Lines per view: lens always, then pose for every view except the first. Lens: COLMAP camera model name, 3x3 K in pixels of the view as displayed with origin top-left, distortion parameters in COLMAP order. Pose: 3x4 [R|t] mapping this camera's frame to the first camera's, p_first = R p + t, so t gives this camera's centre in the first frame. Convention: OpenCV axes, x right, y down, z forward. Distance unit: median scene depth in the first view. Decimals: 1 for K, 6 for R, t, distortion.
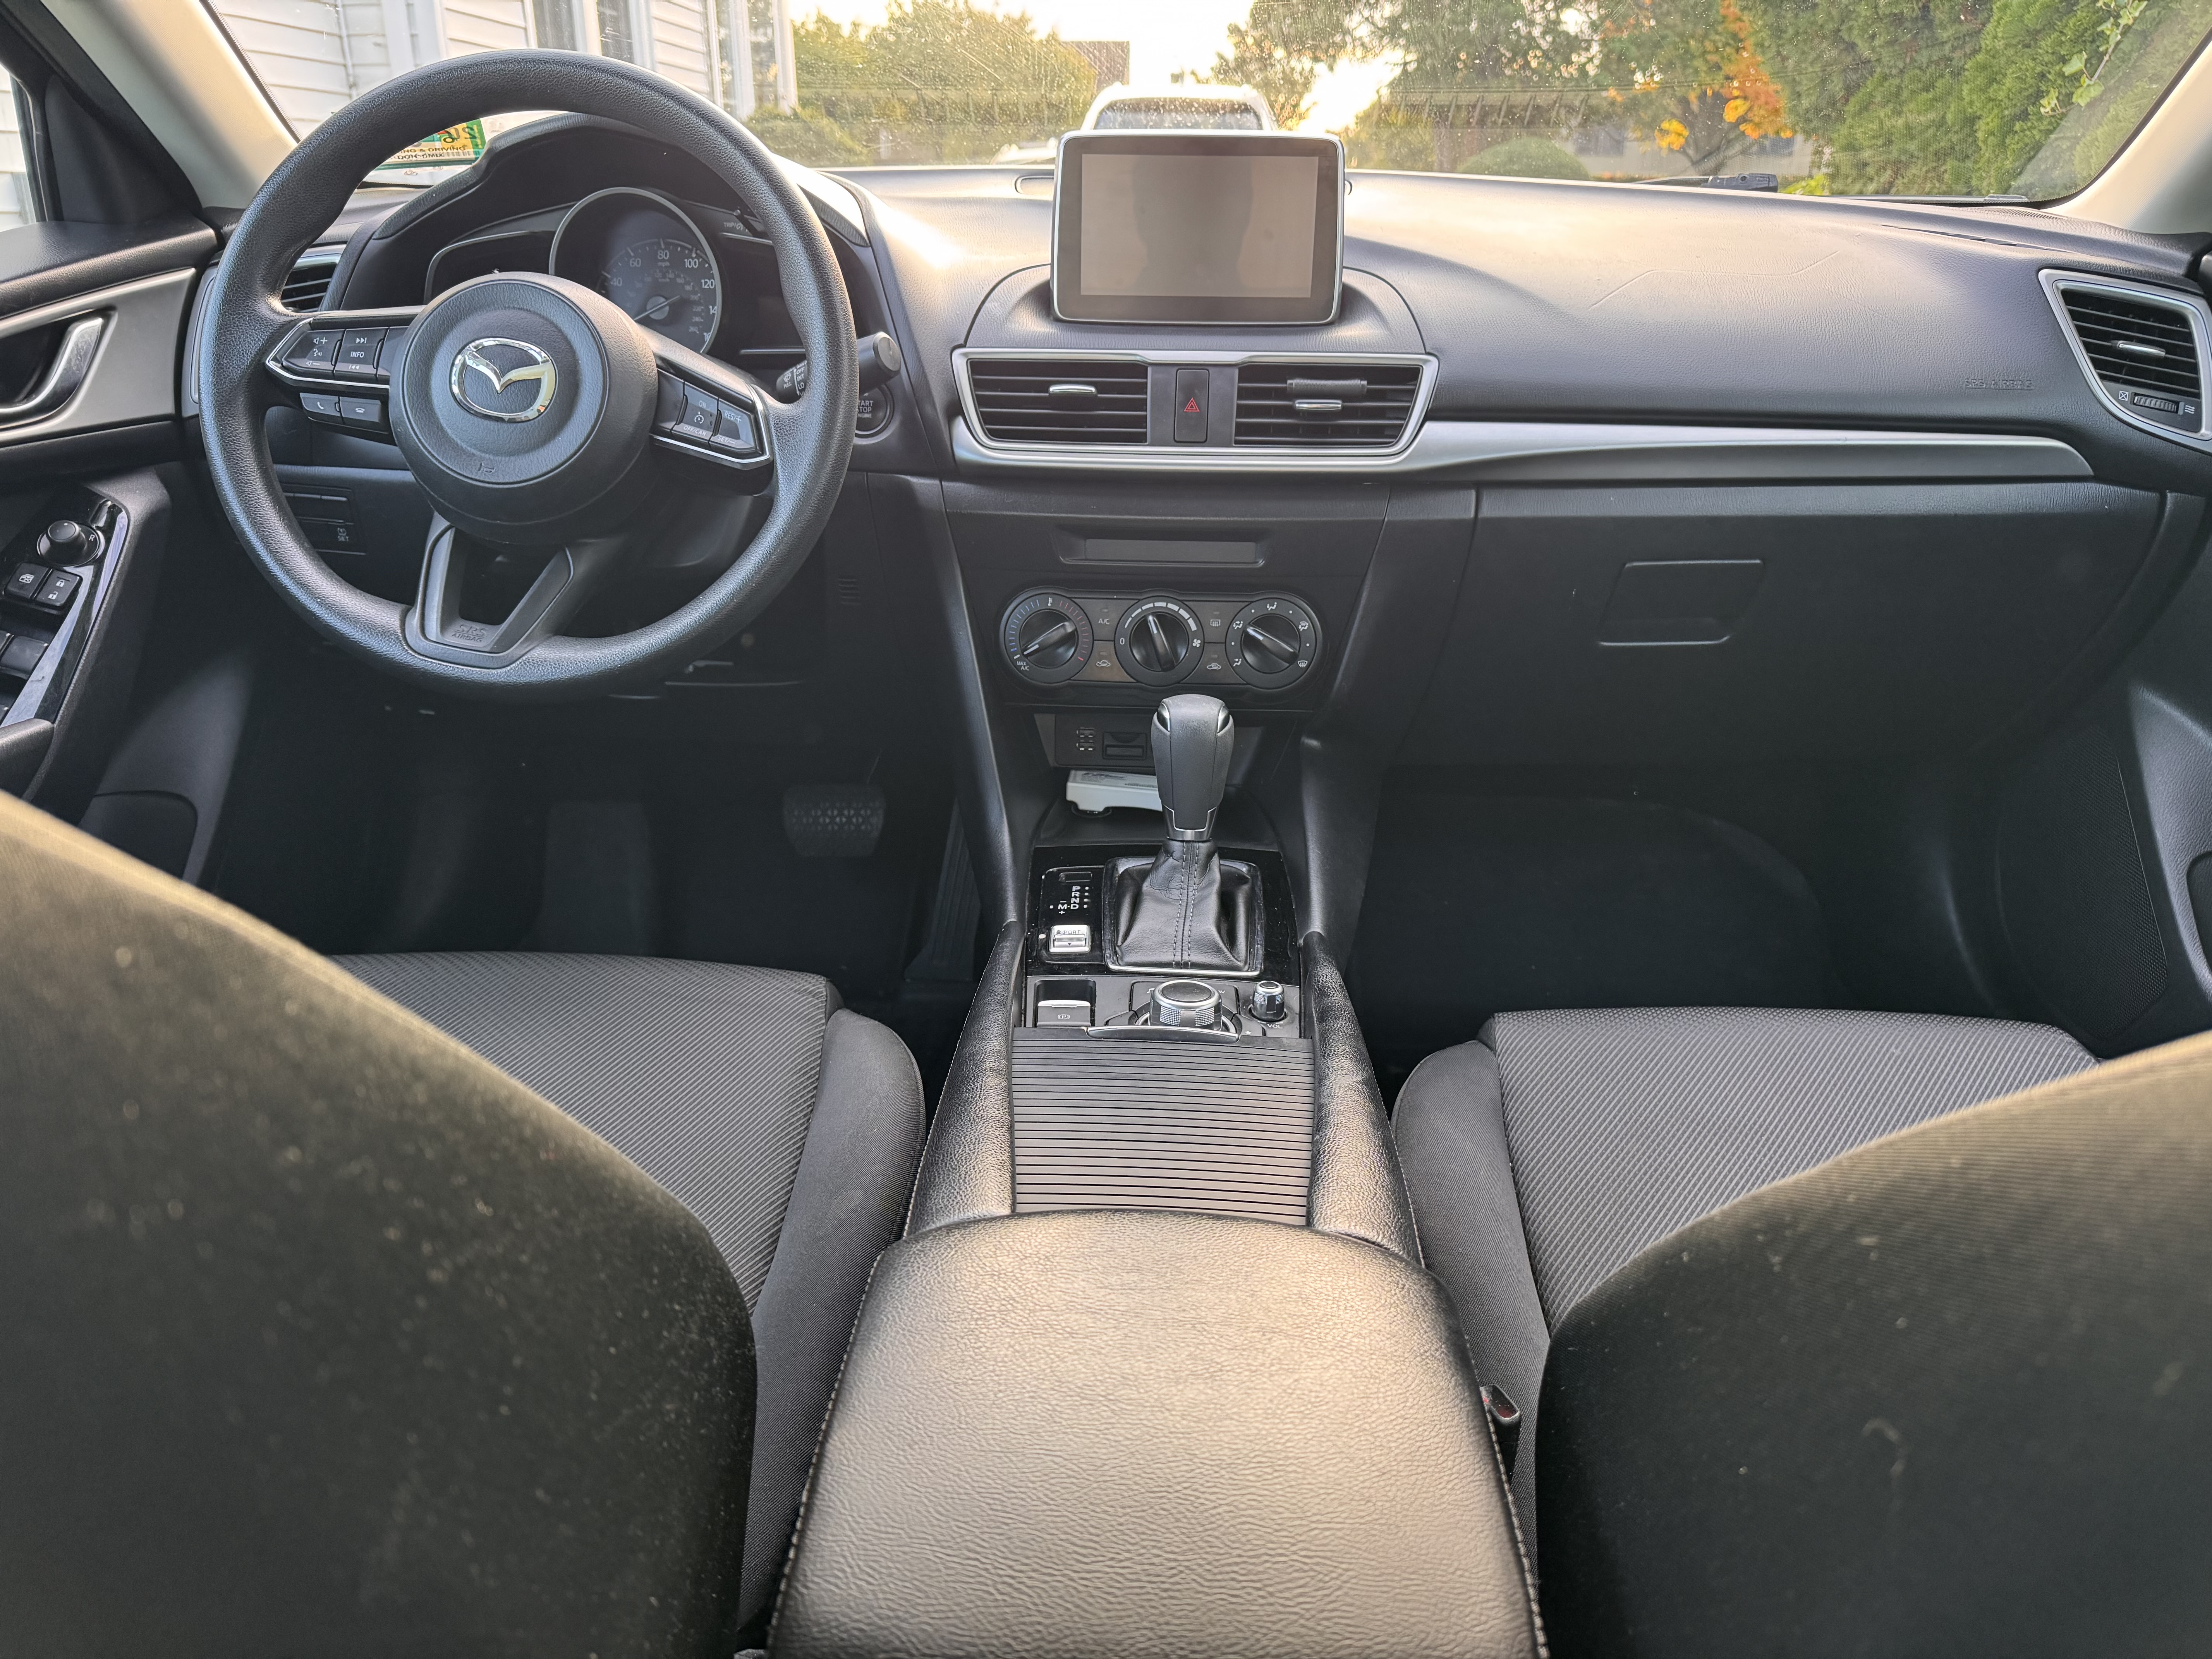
lens RADIAL K [[1428.0, 0, 1106.0], [0, 1428.0, 829.5], [0, 0, 1]] dist [0.004575, 0.000564]
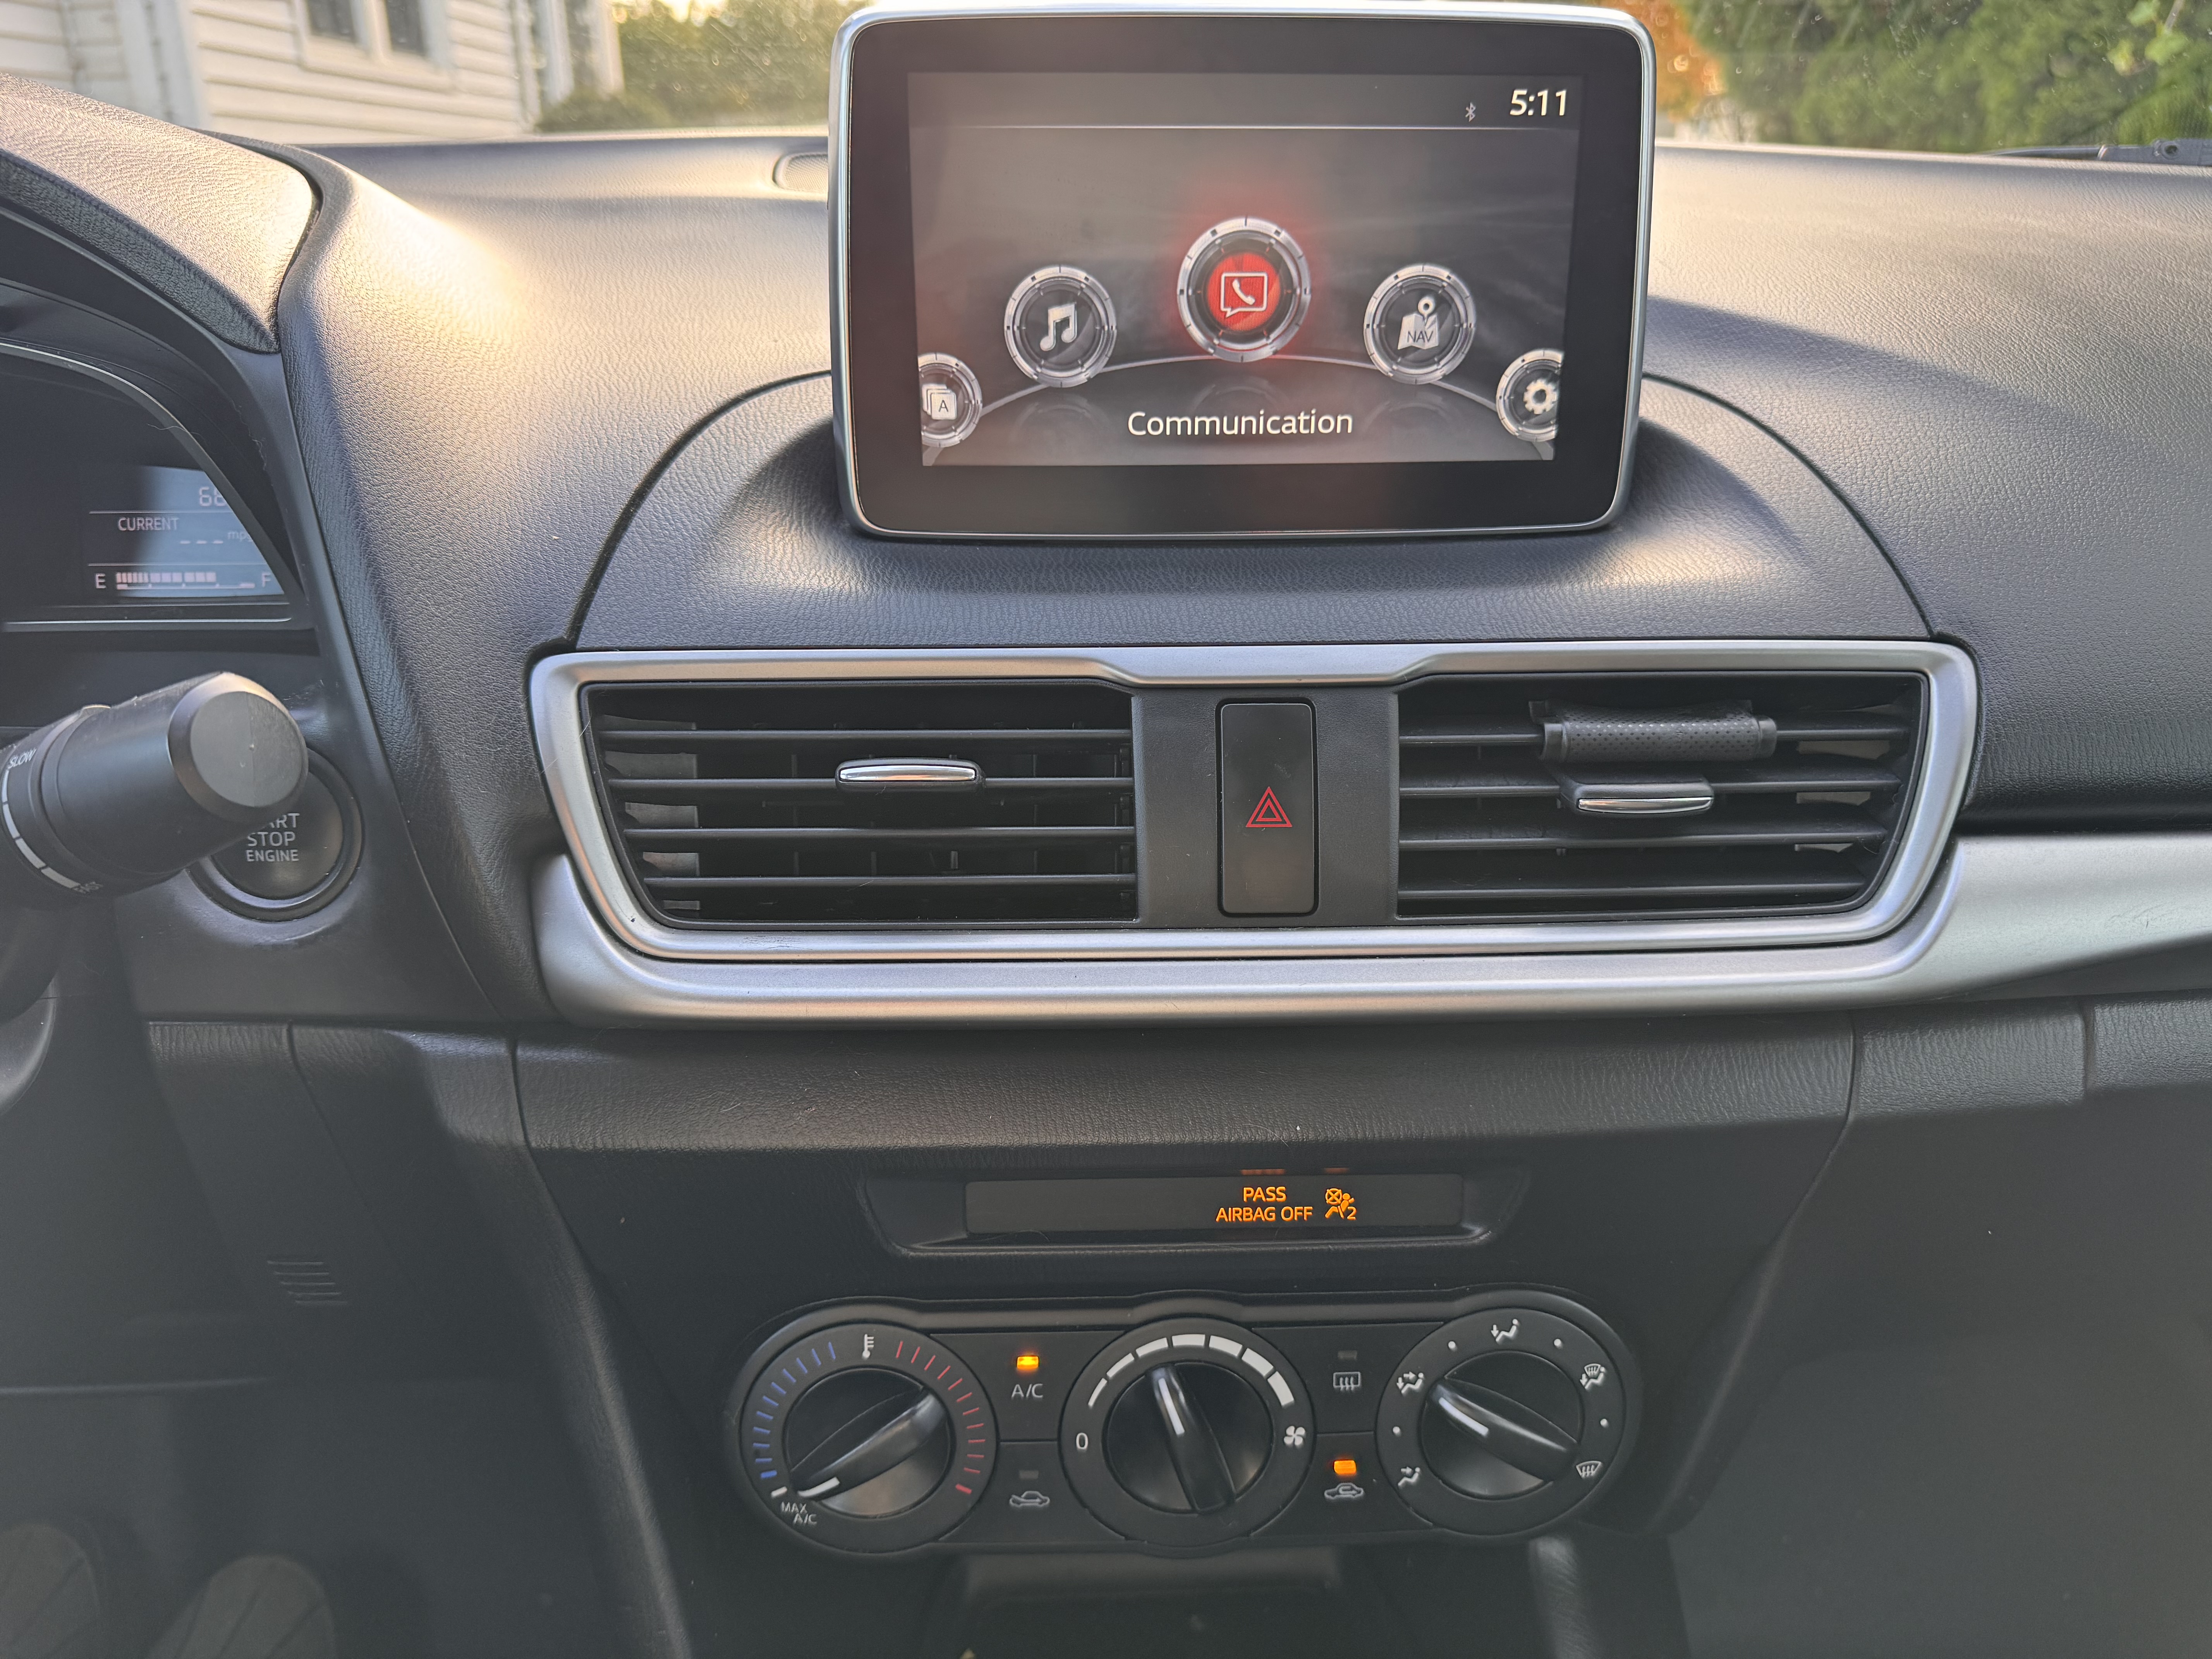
lens RADIAL K [[1585.3, 0, 1106.0], [0, 1585.3, 829.5], [0, 0, 1]] dist [0.009424, -0.005142]
pose [[0.994243, -0.047744, 0.095921, -0.013745], [0.050792, 0.998271, -0.029586, -0.276419], [-0.094343, 0.034287, 0.994949, 0.620262]]
